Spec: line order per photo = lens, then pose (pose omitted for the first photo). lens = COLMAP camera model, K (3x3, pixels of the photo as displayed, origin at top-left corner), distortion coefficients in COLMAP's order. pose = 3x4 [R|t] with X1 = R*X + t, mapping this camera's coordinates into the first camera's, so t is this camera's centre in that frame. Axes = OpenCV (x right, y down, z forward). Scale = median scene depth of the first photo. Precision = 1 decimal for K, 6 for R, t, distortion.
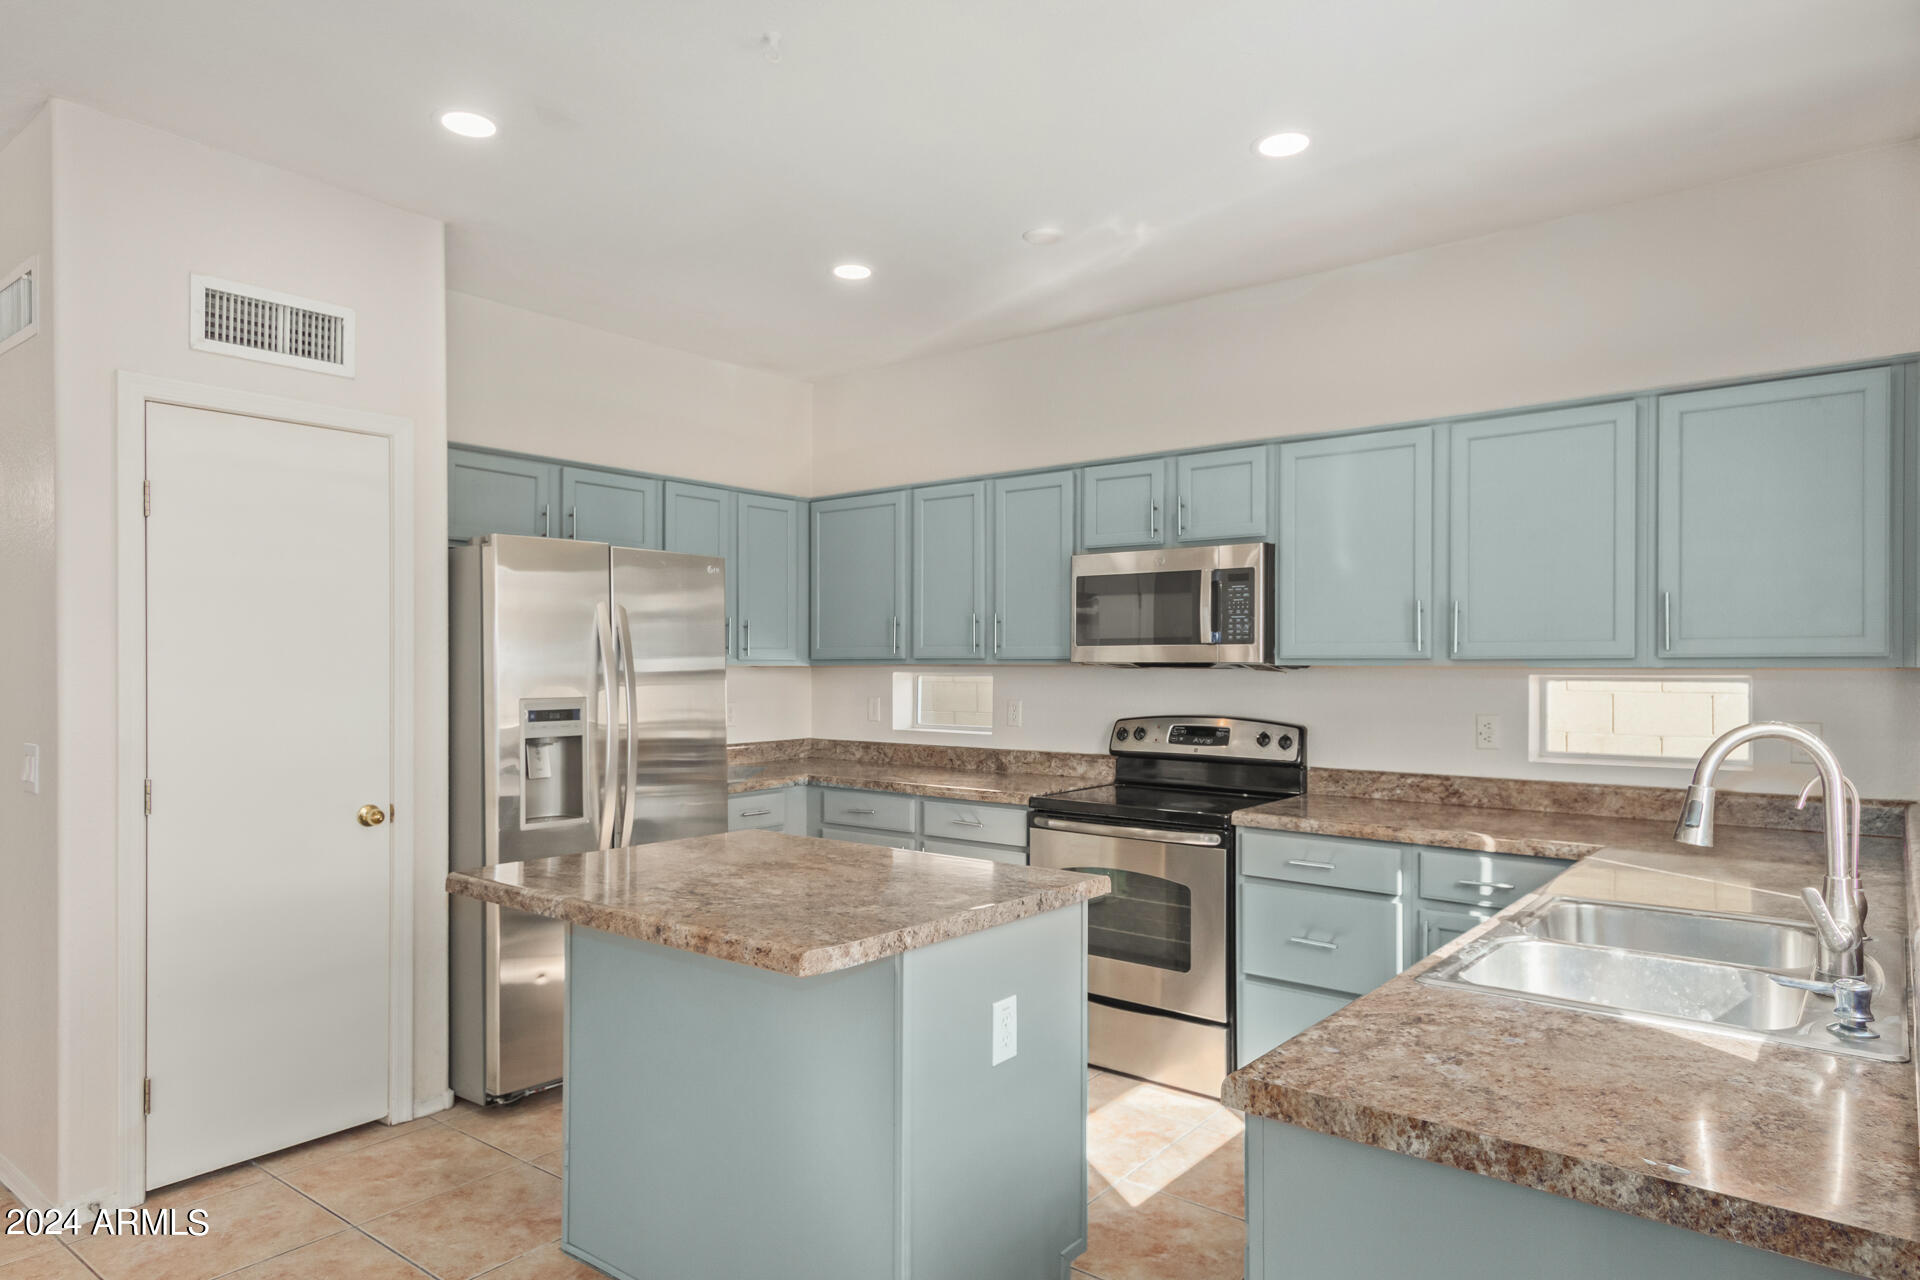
lens RADIAL K [[1173.1, 0, 956.5], [0, 1173.1, 653.9], [0, 0, 1]] dist [0.002236, 0.000722]
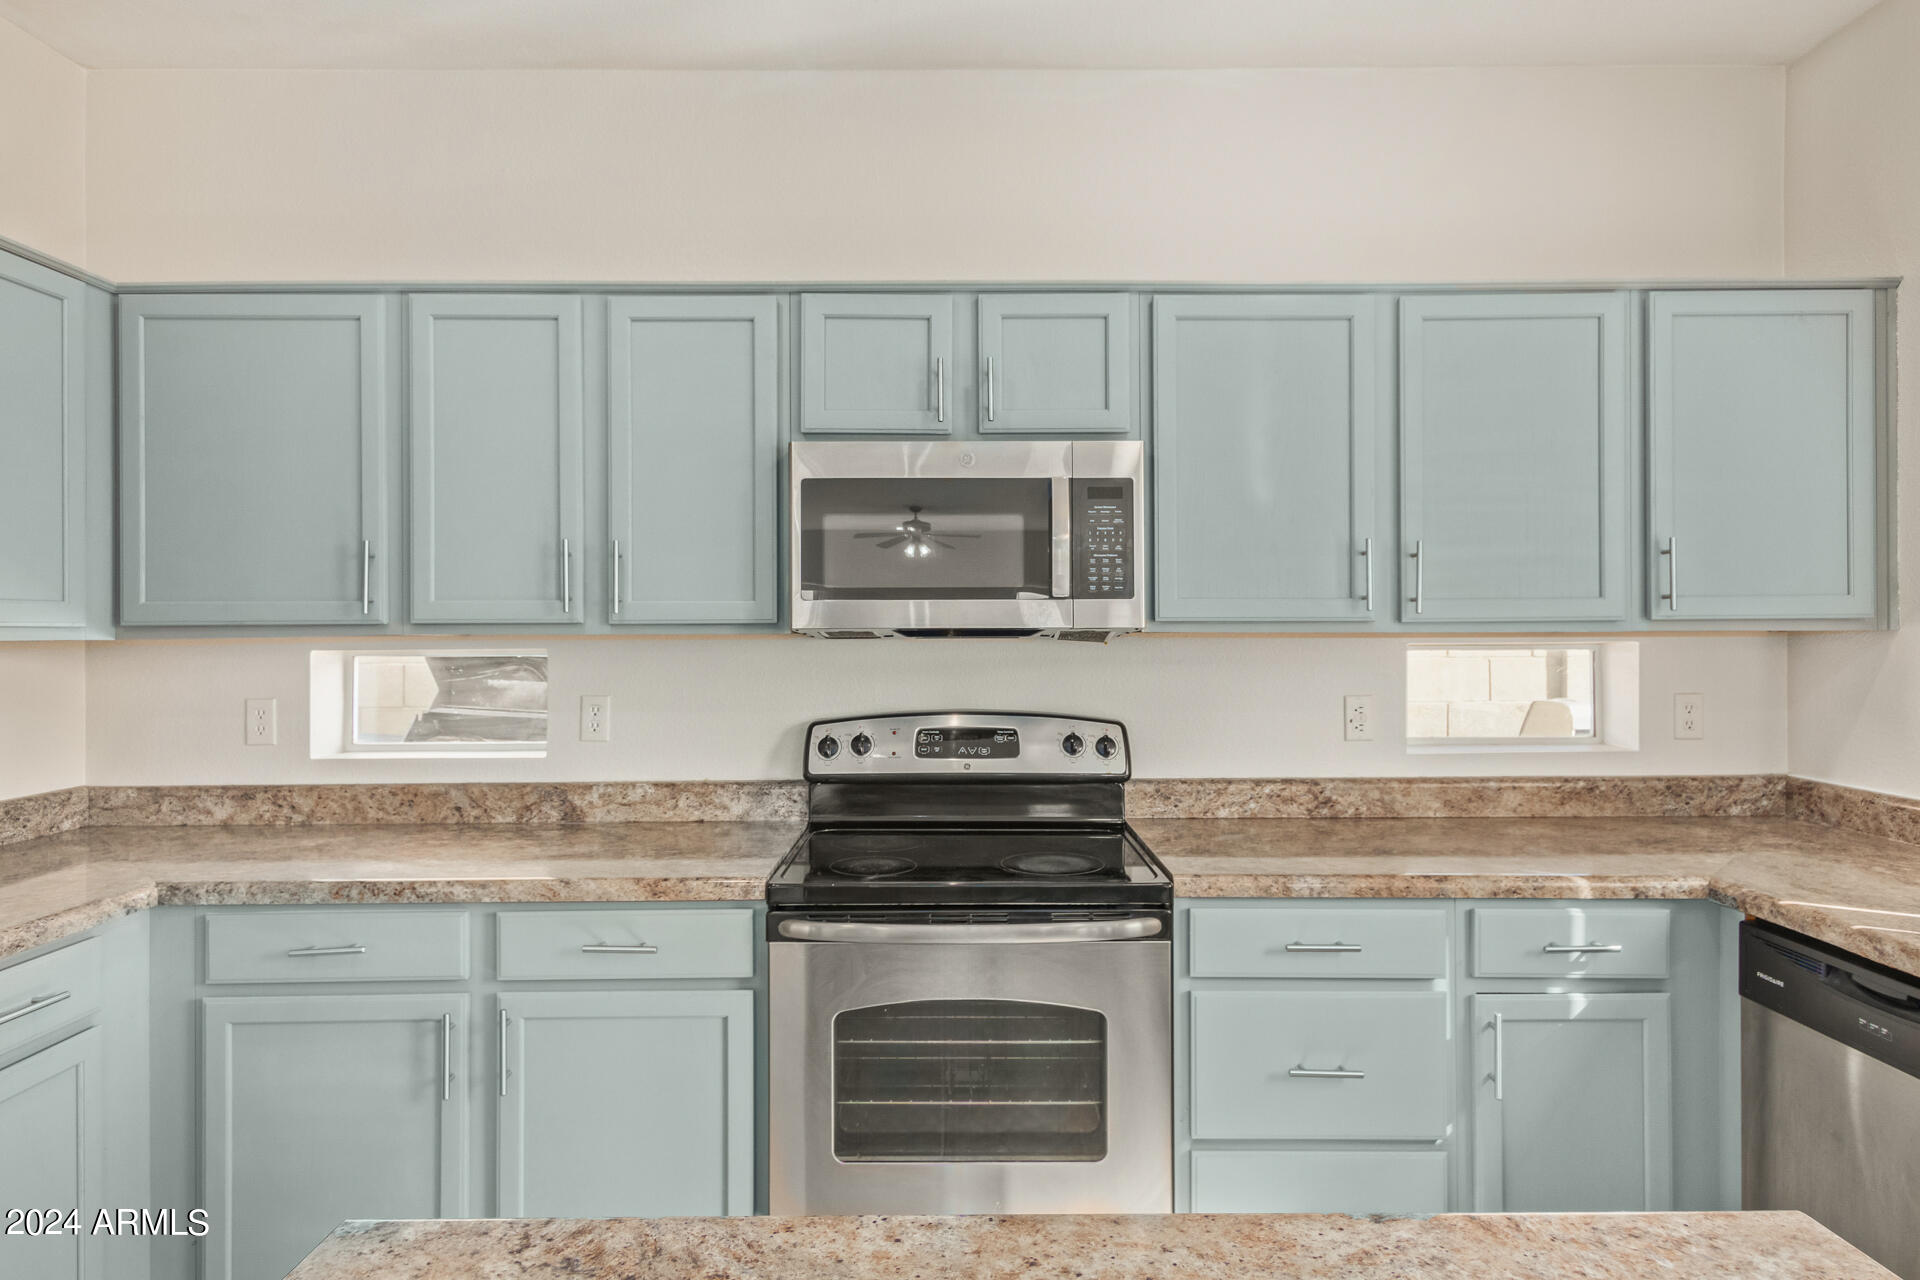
lens RADIAL K [[1077.8, 0, 960.7], [0, 1077.8, 626.9], [0, 0, 1]] dist [0.011407, 0.001440]
pose [[0.771991, 0.000408, 0.635634, -0.178477], [0.000016, 1.000000, -0.000661, 0.006799], [-0.635634, 0.000520, 0.771990, 0.567019]]
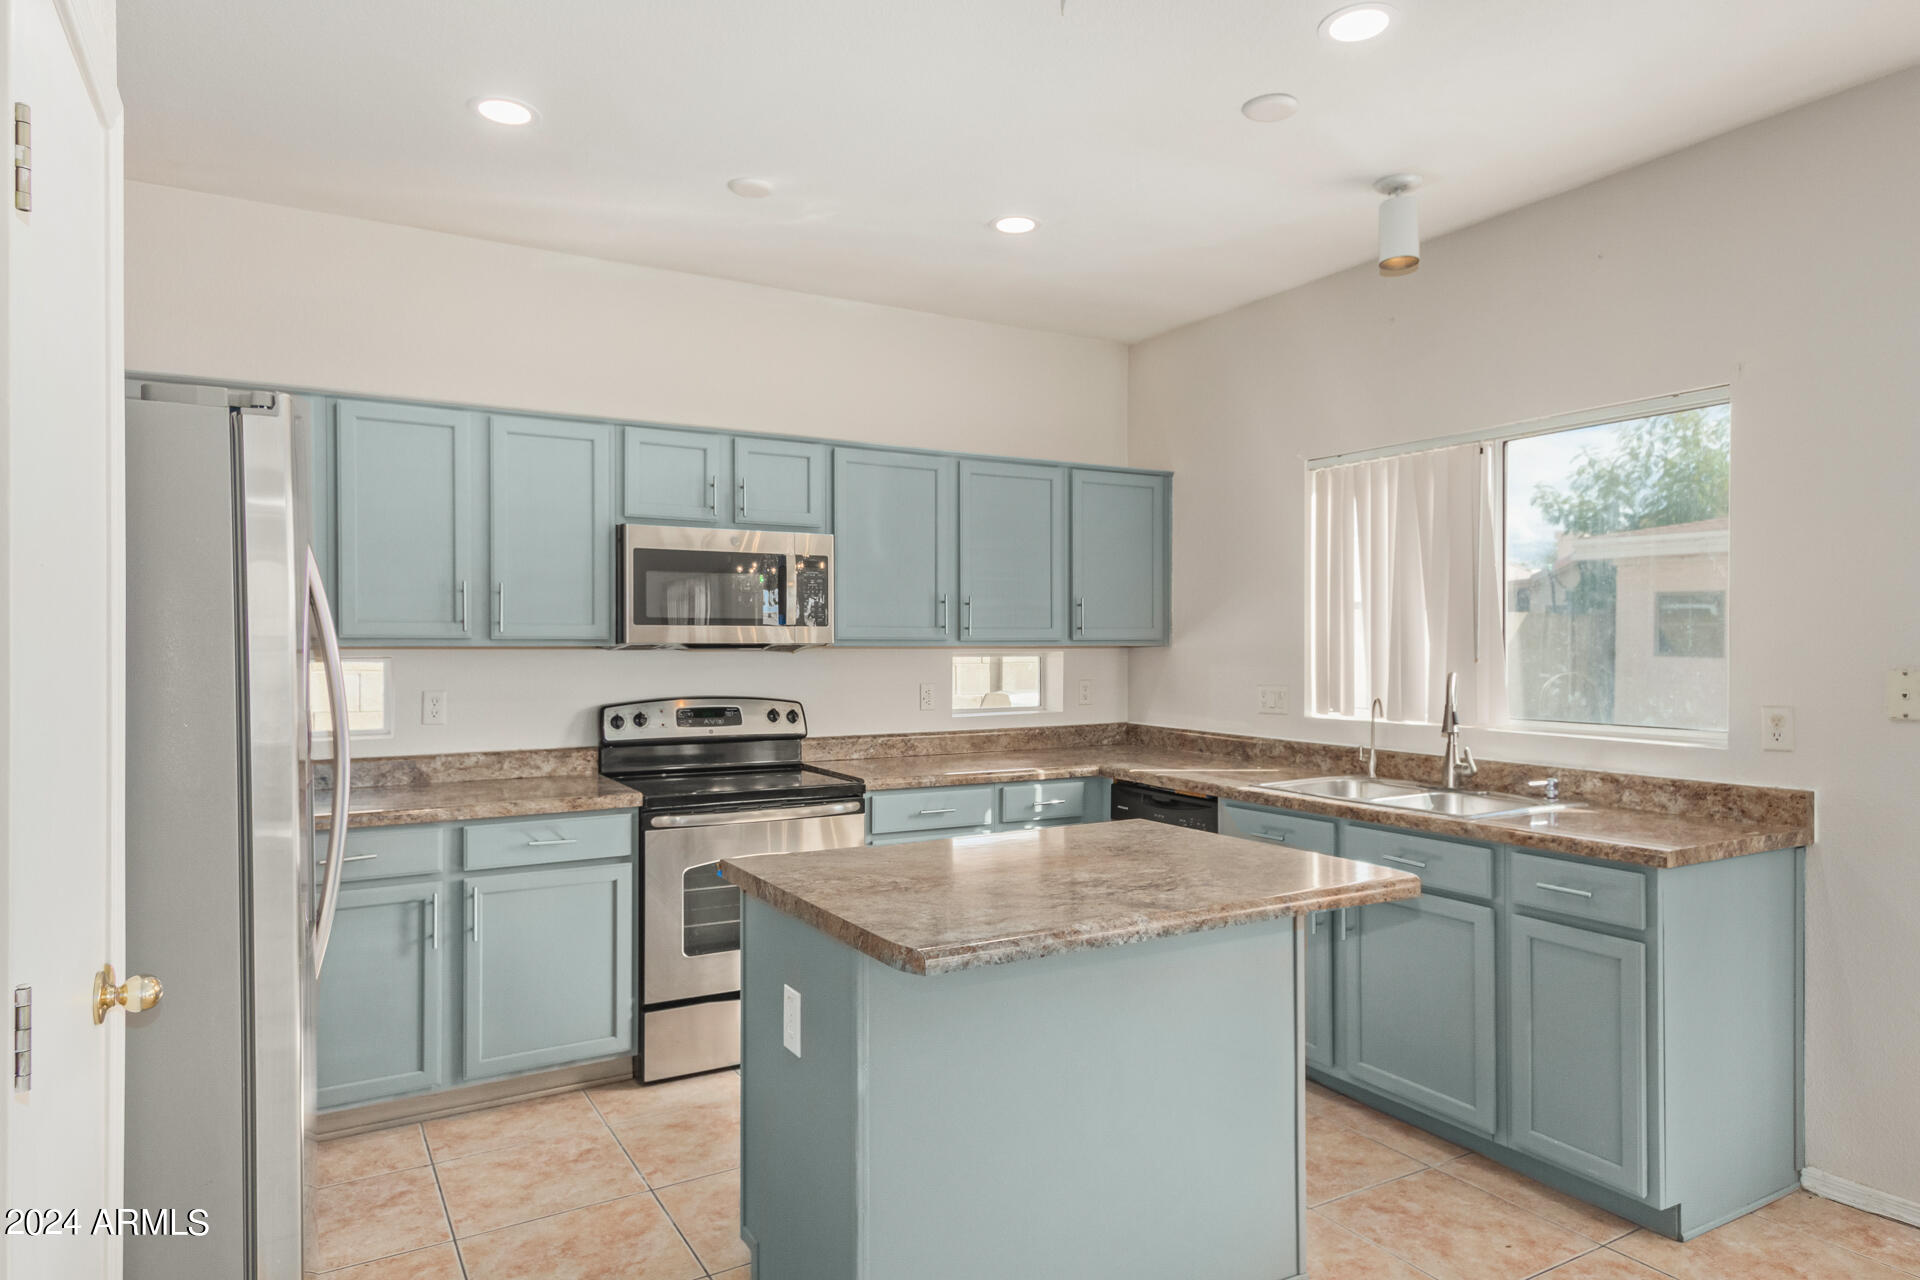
lens RADIAL K [[1116.1, 0, 961.4], [0, 1116.1, 644.5], [0, 0, 1]] dist [0.001328, 0.000221]
pose [[0.357777, 0.001138, 0.933806, -0.625649], [-0.004484, 0.999990, 0.000499, 0.007101], [-0.933796, -0.004366, 0.357778, 0.478549]]
